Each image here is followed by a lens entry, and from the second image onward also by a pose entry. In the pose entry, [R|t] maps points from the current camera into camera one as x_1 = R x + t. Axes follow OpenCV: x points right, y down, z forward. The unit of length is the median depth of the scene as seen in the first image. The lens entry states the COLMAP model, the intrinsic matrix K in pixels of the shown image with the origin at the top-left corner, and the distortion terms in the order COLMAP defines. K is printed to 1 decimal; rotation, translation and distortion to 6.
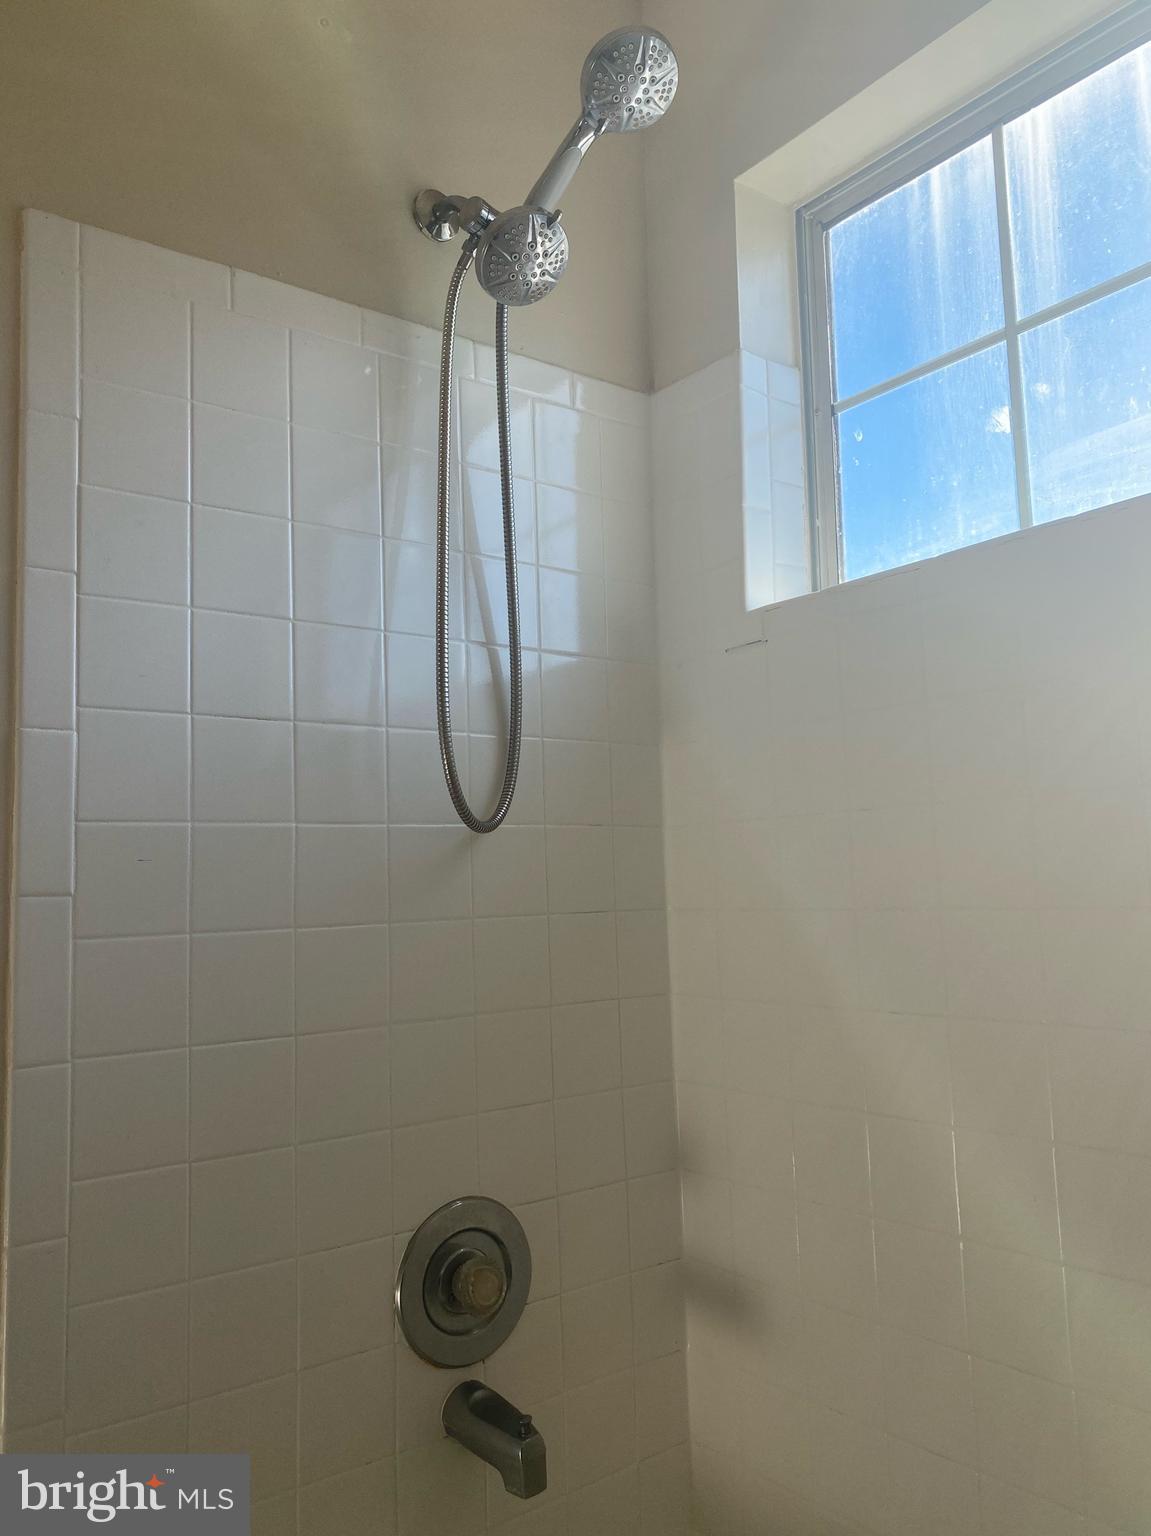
lens RADIAL K [[1160.4, 0, 610.7], [0, 1160.4, 758.7], [0, 0, 1]] dist [0.056161, -0.076773]
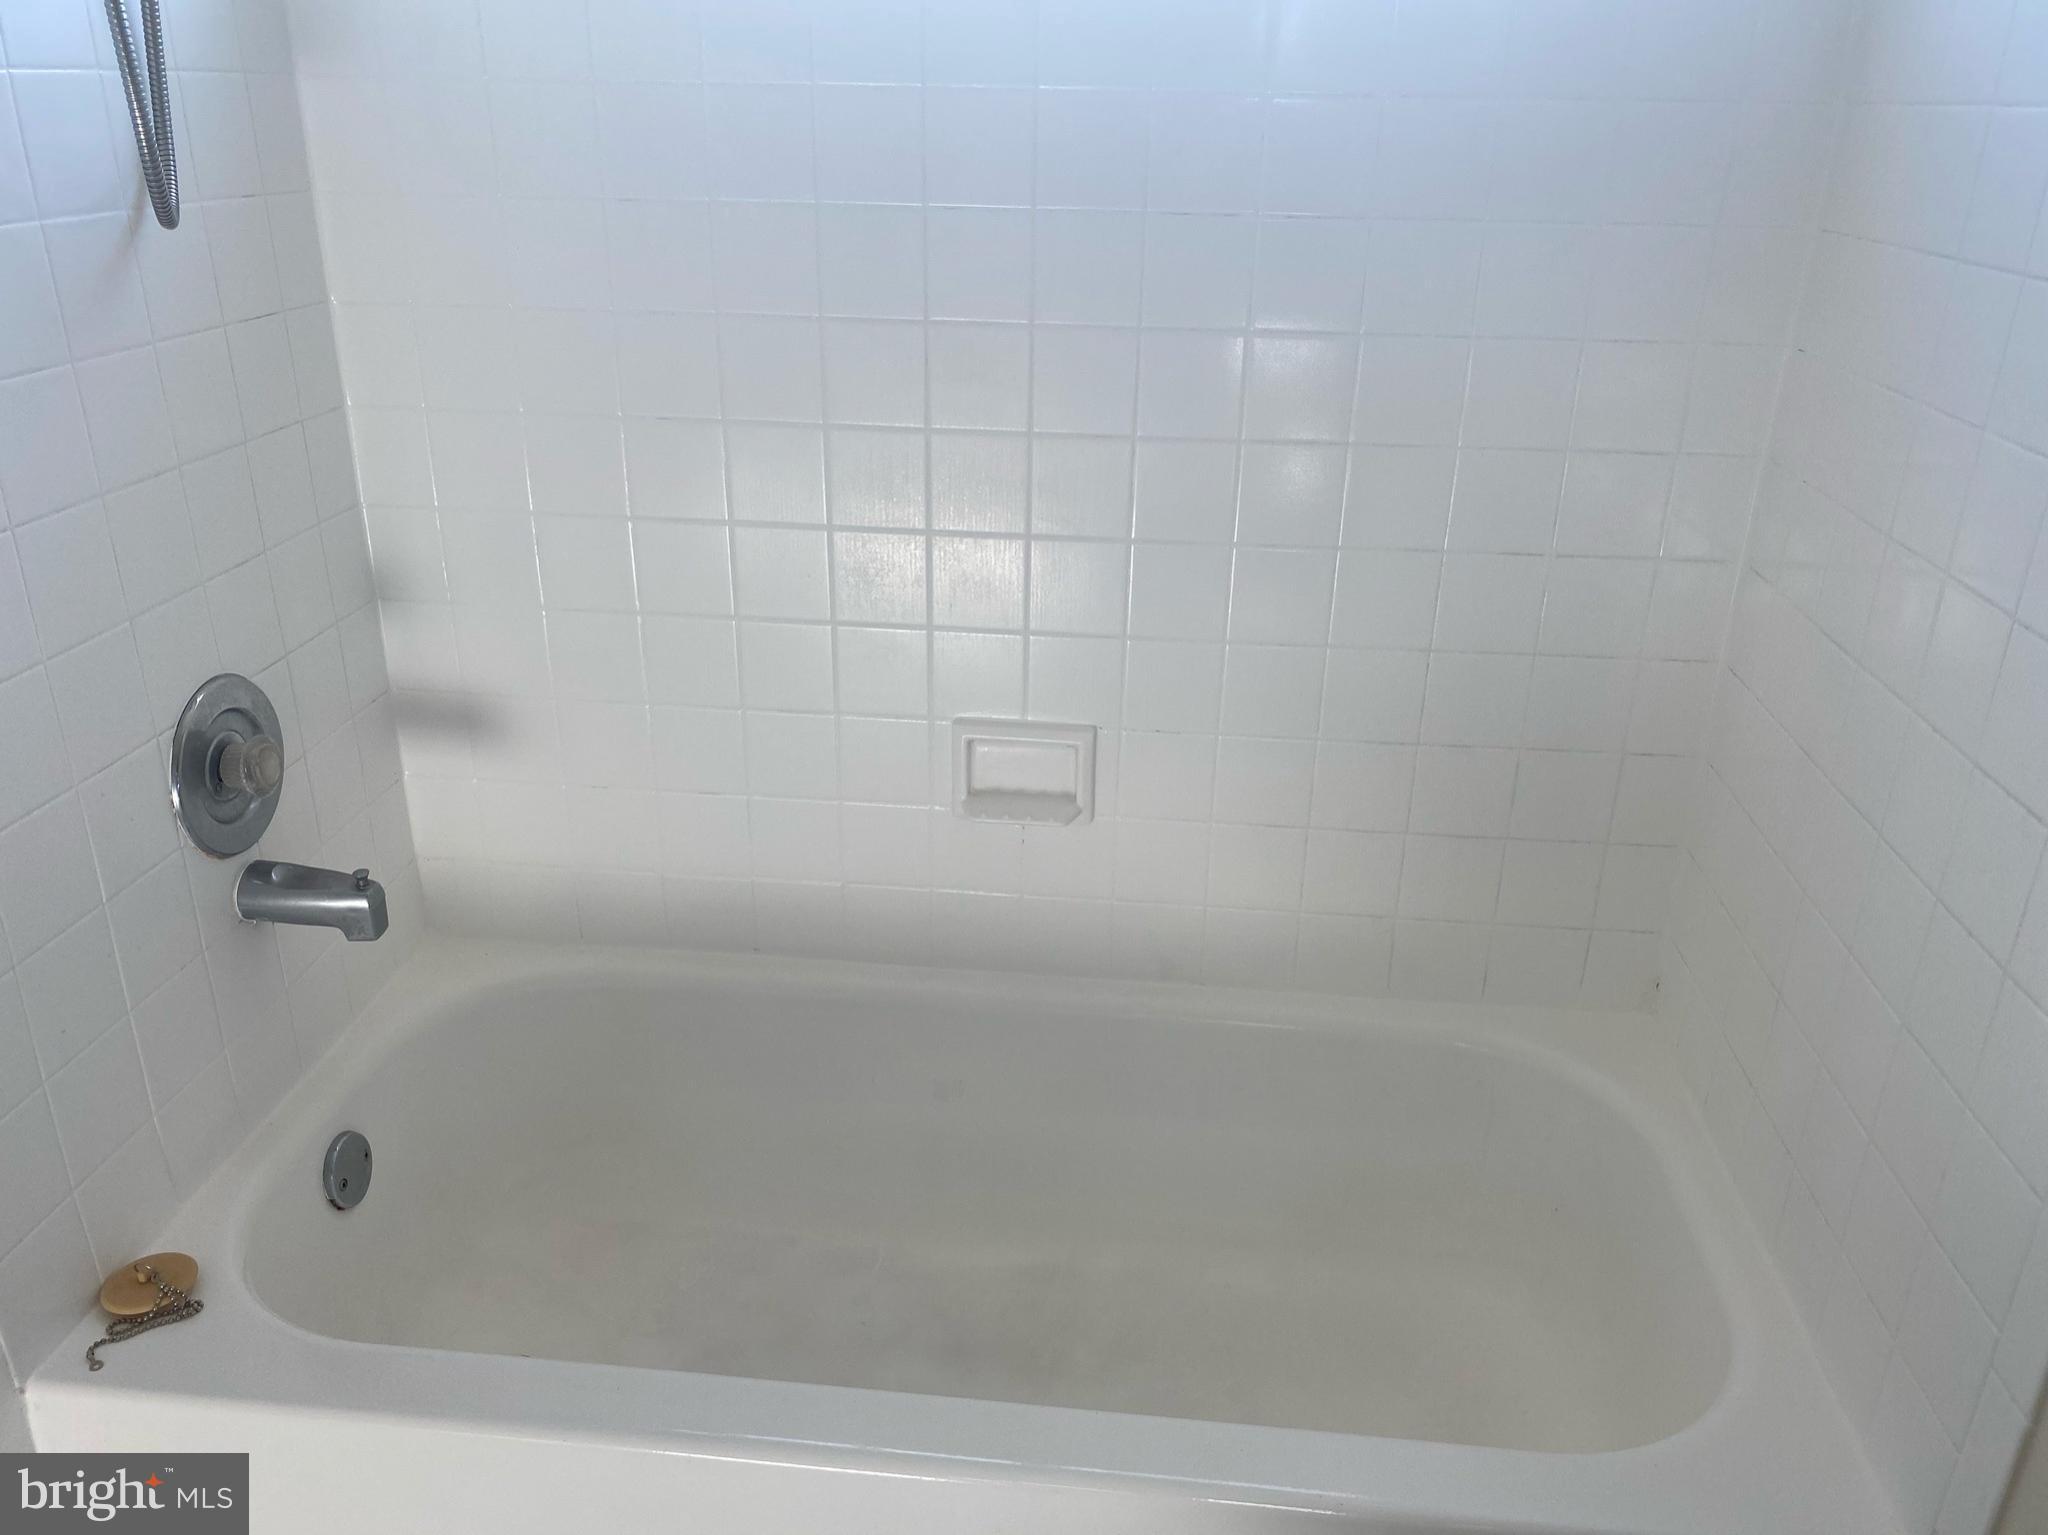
lens RADIAL K [[1547.2, 0, 1031.1], [0, 1547.2, 782.4], [0, 0, 1]] dist [0.056161, -0.076773]
pose [[0.664424, -0.258550, 0.701208, -0.527805], [-0.126179, 0.885974, 0.446238, -0.133553], [-0.736627, -0.384969, 0.556039, -0.090469]]
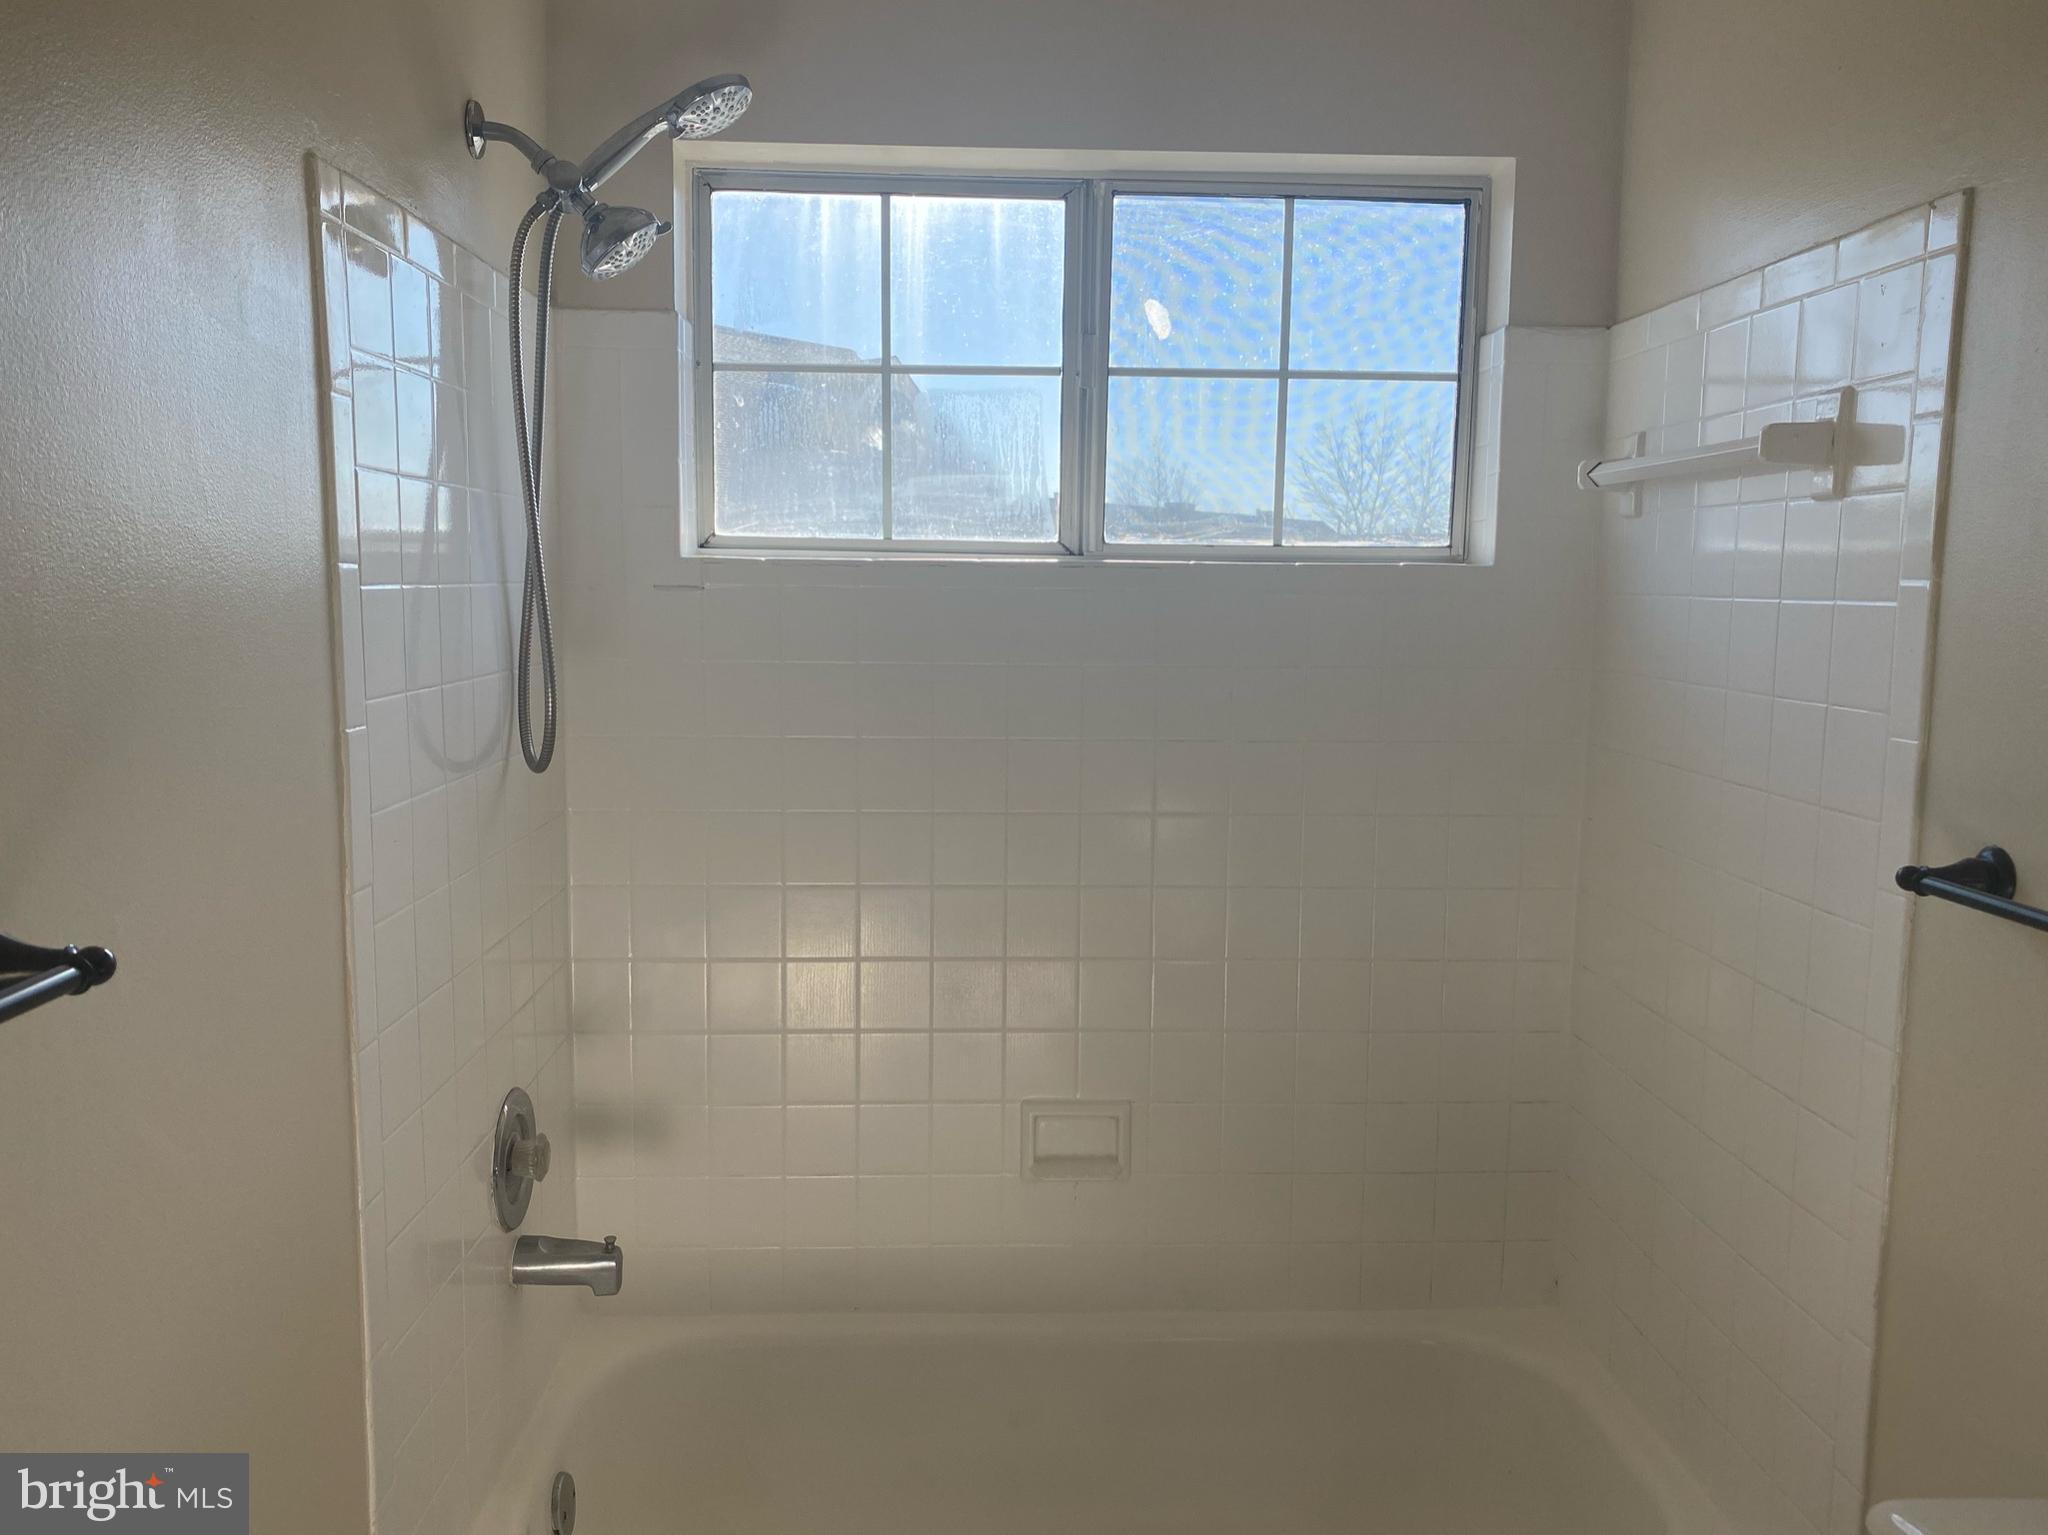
lens RADIAL K [[1547.2, 0, 1035.4], [0, 1547.2, 767.1], [0, 0, 1]] dist [0.056161, -0.076773]
pose [[0.561622, -0.066062, 0.824752, -1.031287], [-0.122608, 0.979157, 0.161921, -0.231433], [-0.818259, -0.192060, 0.541816, -0.166082]]
